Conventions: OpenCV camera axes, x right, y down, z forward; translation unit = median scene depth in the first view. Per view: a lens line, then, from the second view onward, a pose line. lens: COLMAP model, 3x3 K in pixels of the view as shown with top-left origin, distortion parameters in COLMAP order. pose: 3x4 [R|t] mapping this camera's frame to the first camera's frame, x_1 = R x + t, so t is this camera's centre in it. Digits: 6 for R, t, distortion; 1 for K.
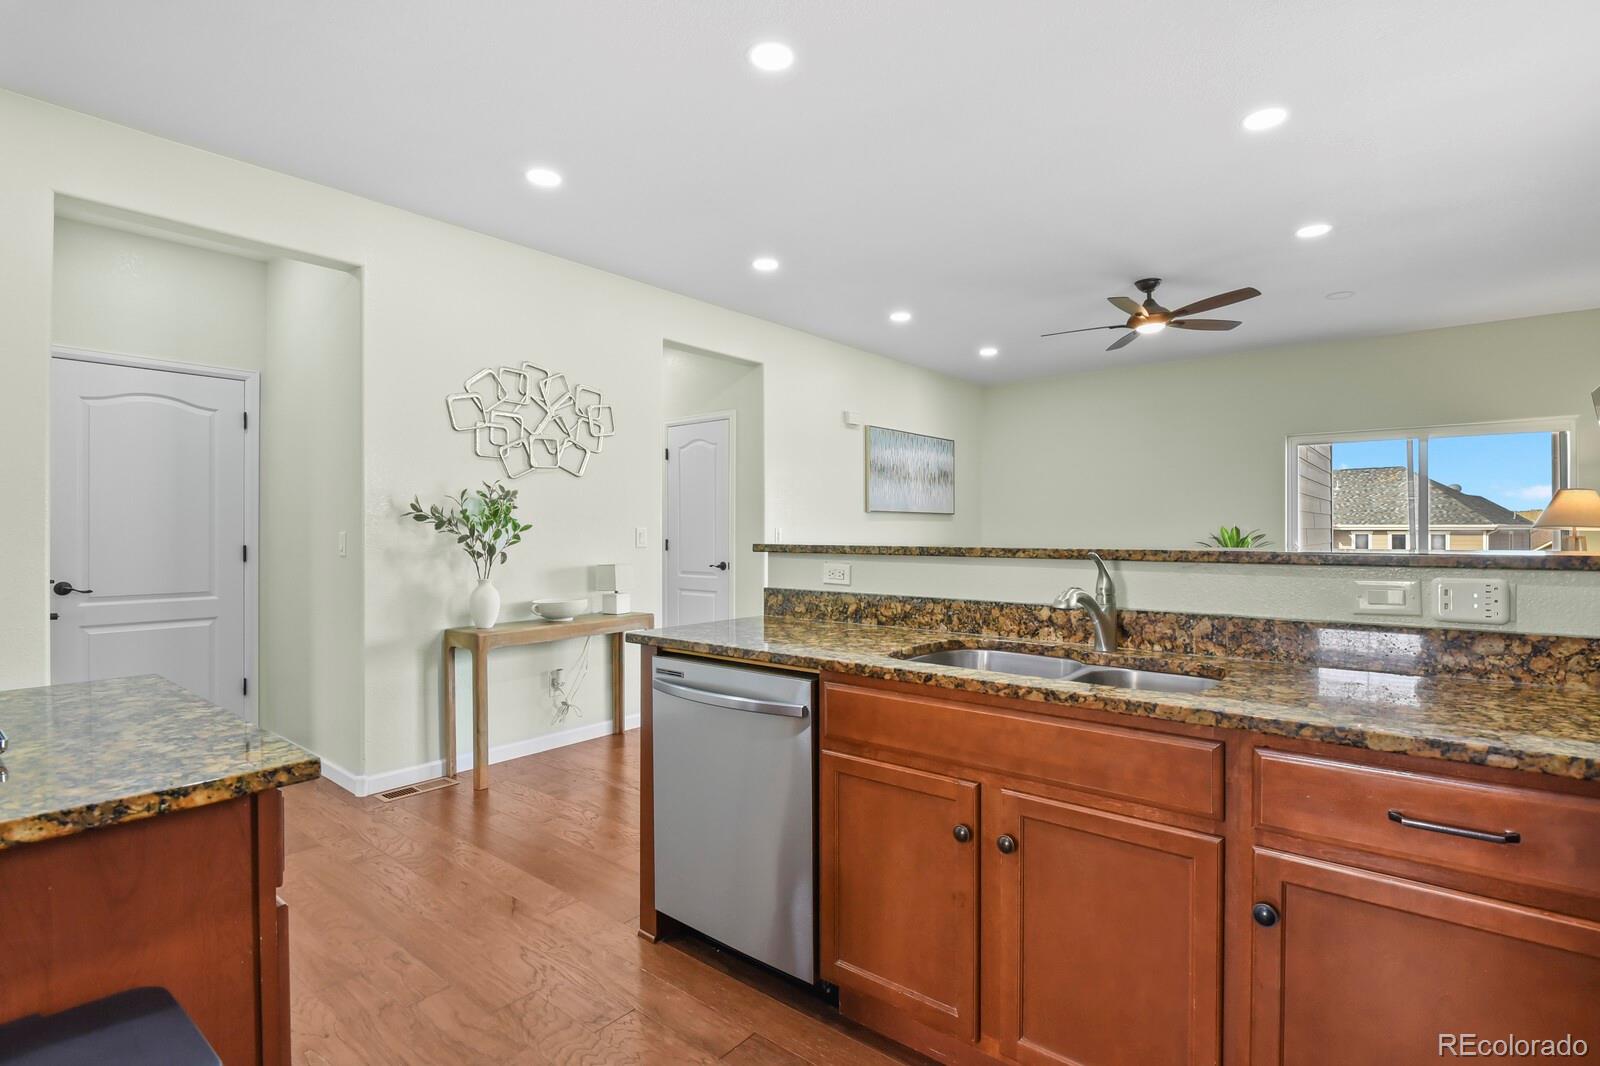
lens RADIAL K [[777.4, 0, 814.7], [0, 777.4, 531.4], [0, 0, 1]] dist [-0.005787, -0.004999]
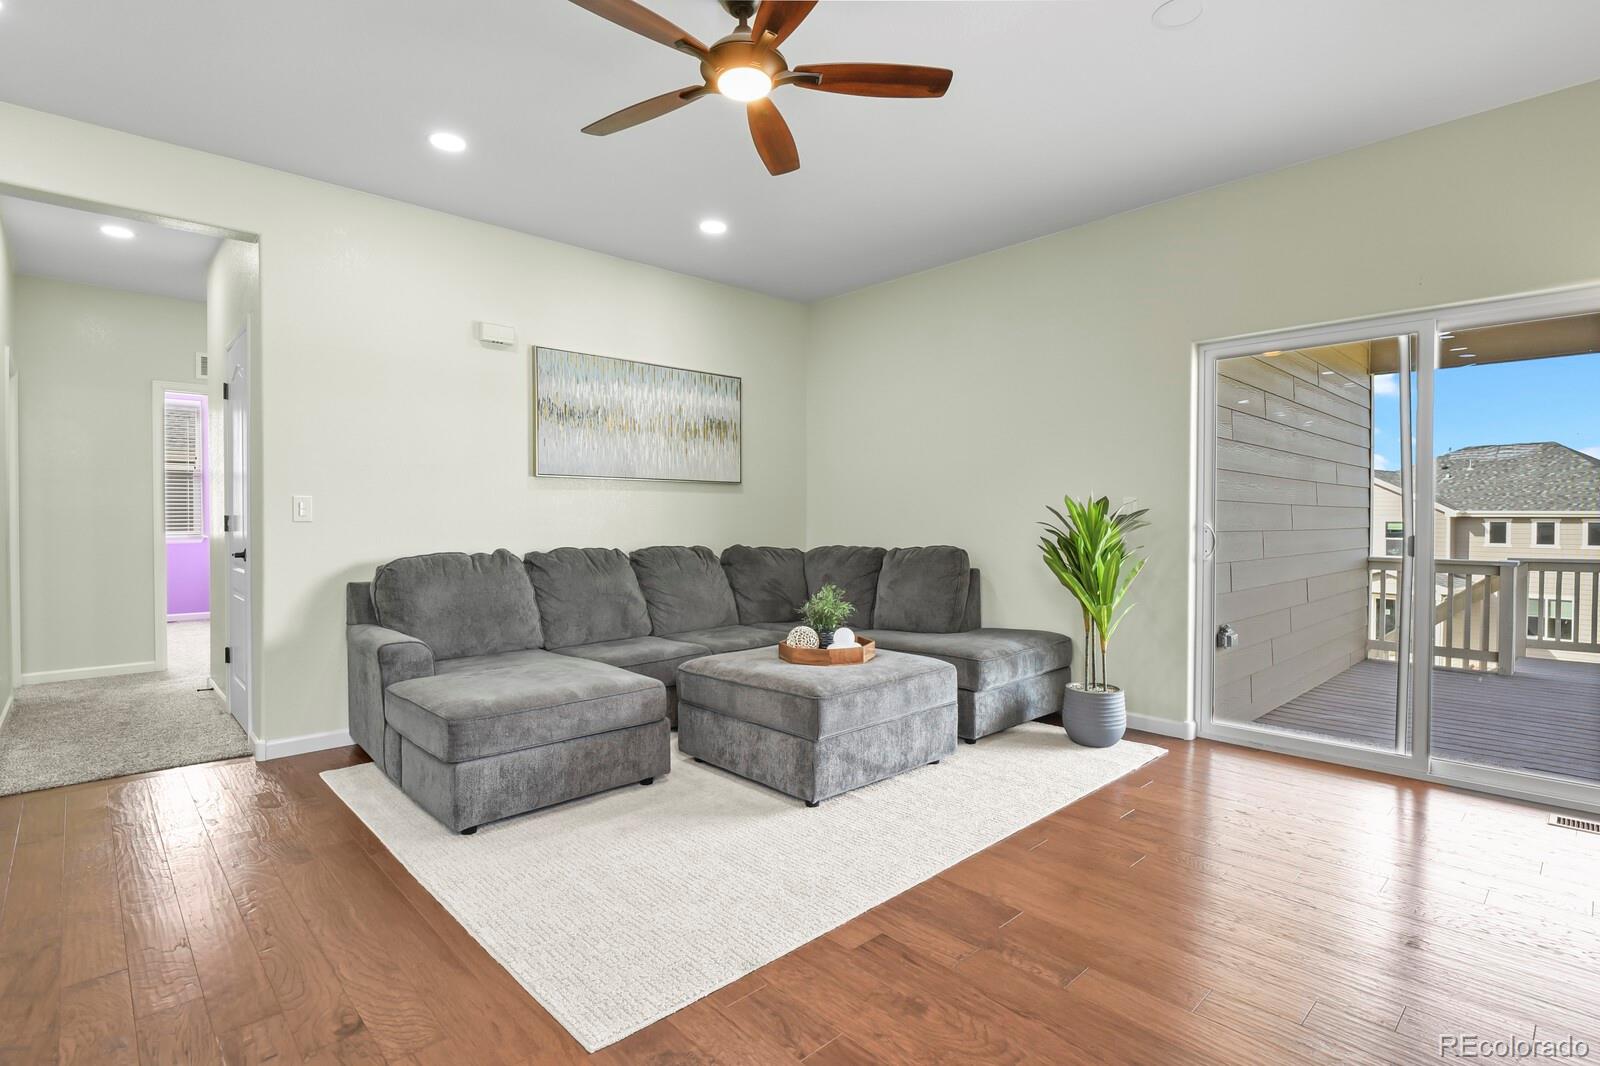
lens RADIAL K [[777.4, 0, 807.1], [0, 777.4, 527.0], [0, 0, 1]] dist [-0.005787, -0.004999]
pose [[0.990826, 0.003229, -0.135108, 0.963898], [-0.002007, 0.999956, 0.009187, 0.030625], [0.135132, -0.008831, 0.990788, 0.916092]]
